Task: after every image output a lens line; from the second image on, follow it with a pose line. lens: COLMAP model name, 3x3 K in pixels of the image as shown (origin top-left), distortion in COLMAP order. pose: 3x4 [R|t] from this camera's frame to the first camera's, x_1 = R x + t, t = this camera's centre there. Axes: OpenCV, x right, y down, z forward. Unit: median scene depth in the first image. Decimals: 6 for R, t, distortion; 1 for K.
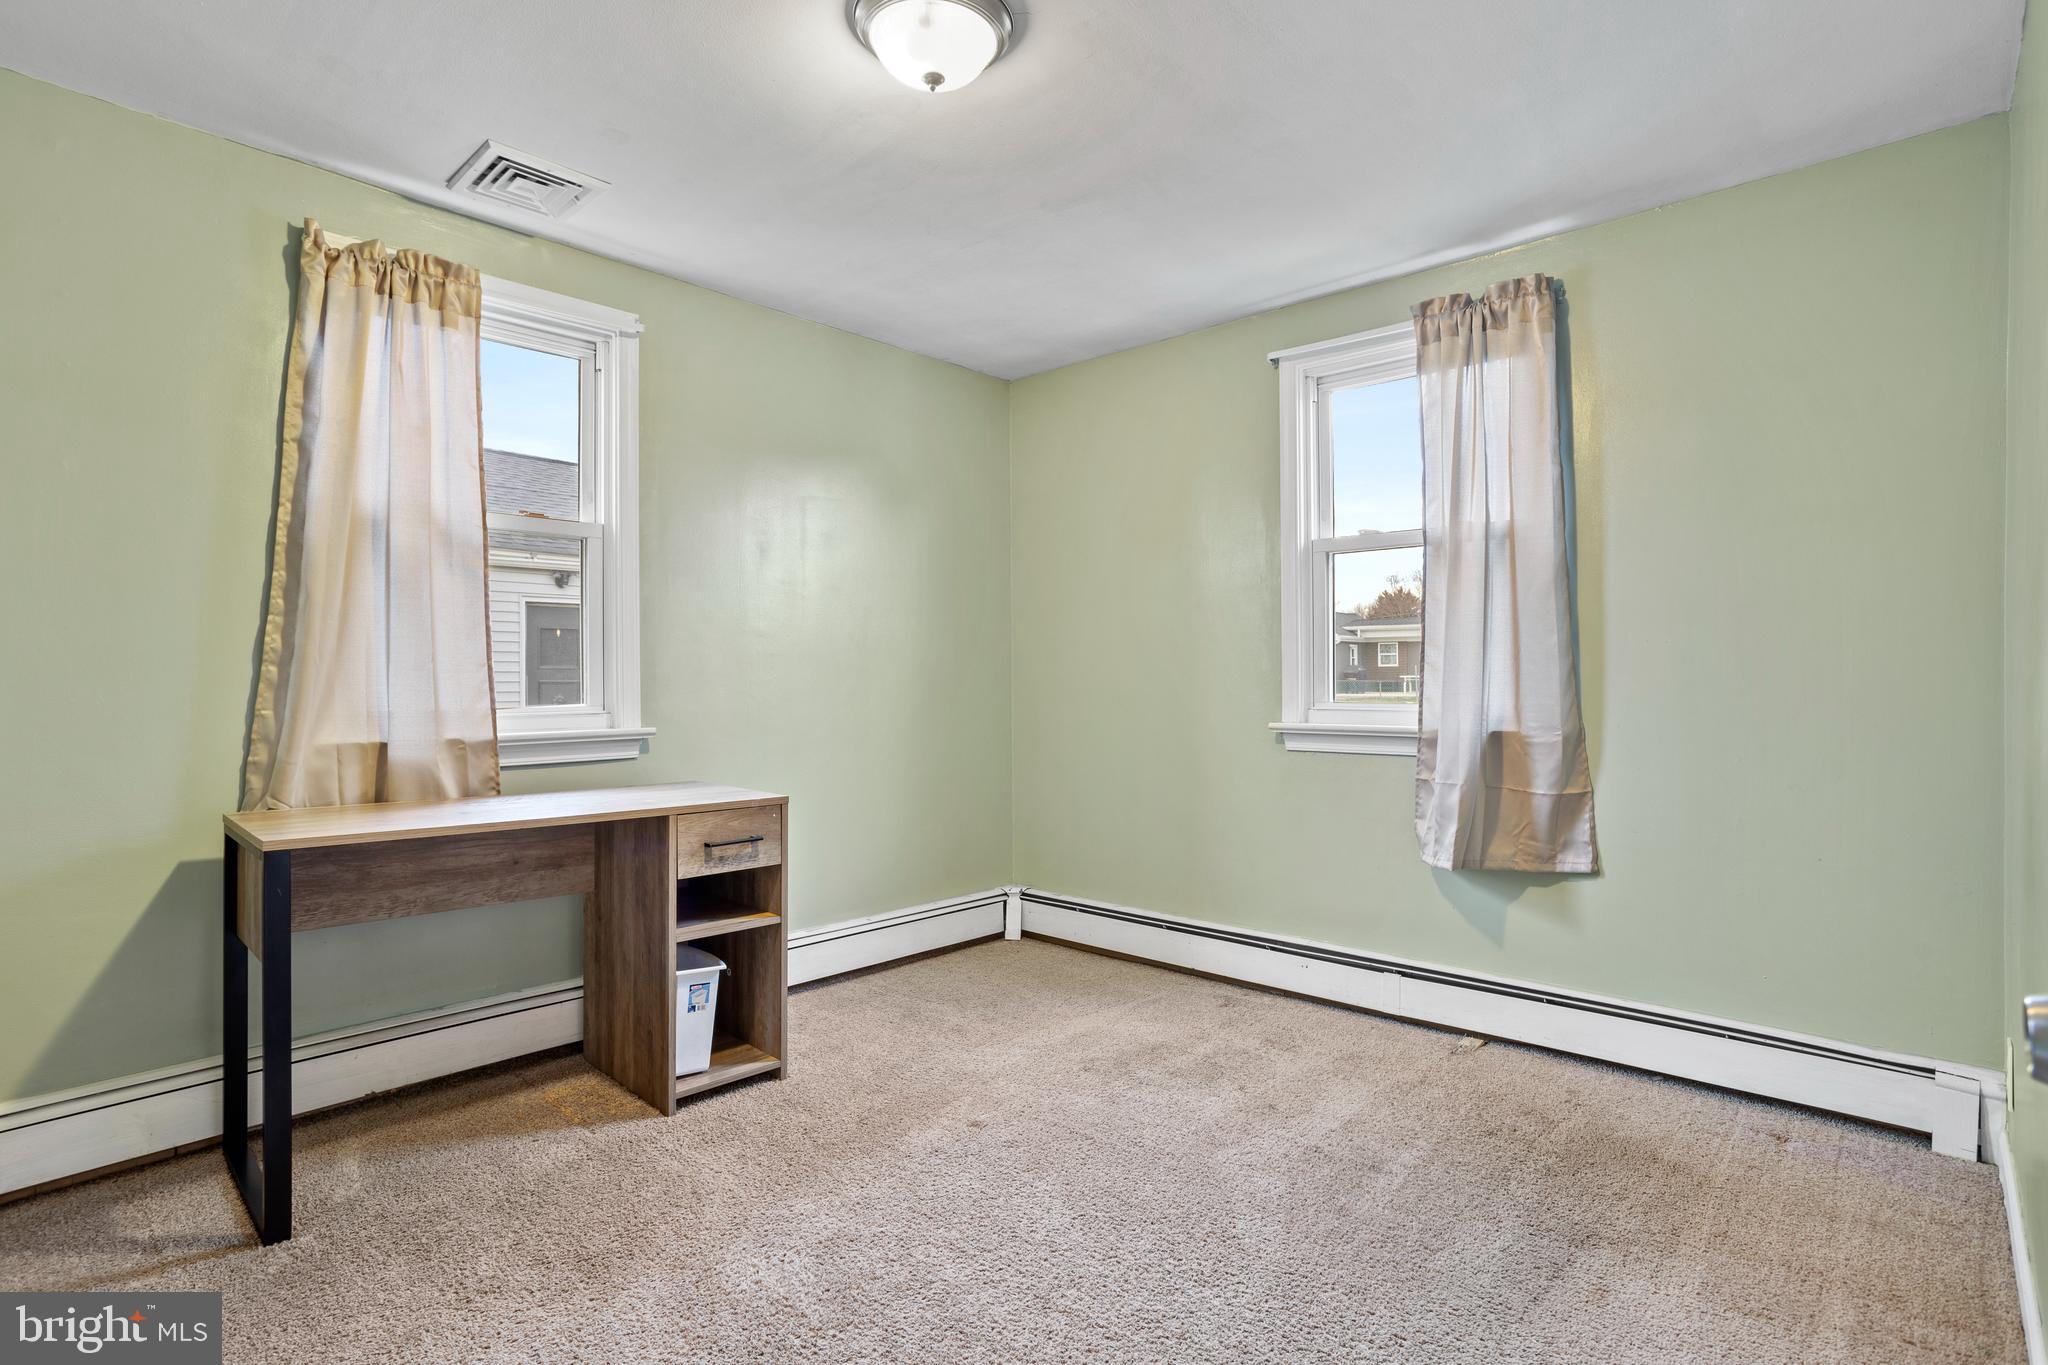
lens RADIAL K [[1014.0, 0, 1024.0], [0, 1014.0, 682.5], [0, 0, 1]] dist [-0.062389, 0.037228]
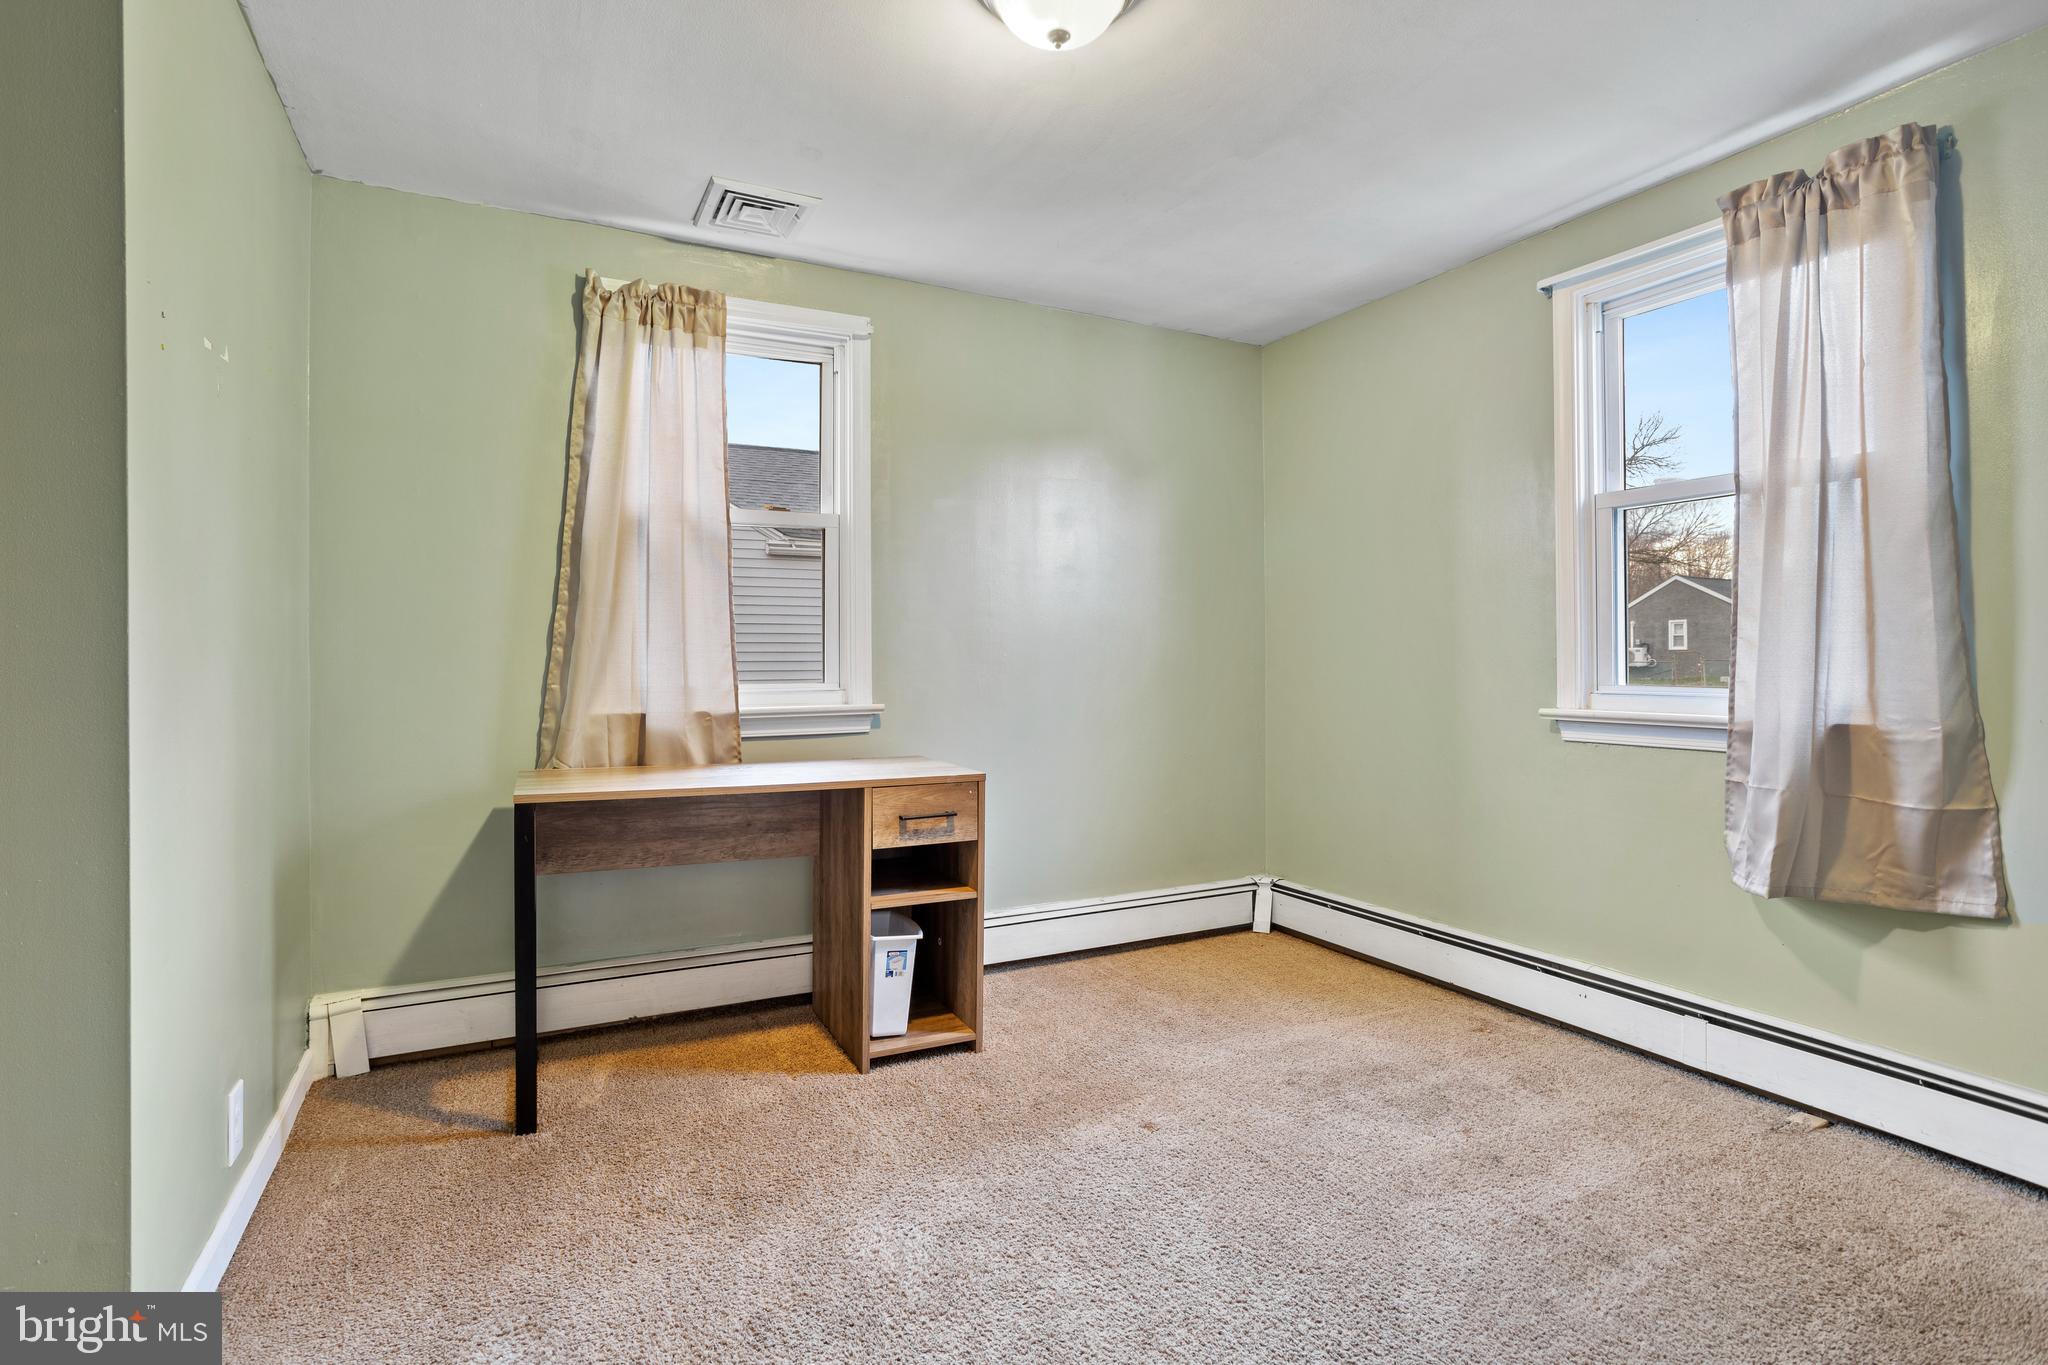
lens RADIAL K [[995.8, 0, 1017.5], [0, 995.8, 656.0], [0, 0, 1]] dist [-0.055378, 0.031016]
pose [[0.938230, -0.001503, -0.346009, 0.141432], [-0.000243, 0.999987, -0.005002, -0.000748], [0.346012, 0.004777, 0.938218, 0.070362]]
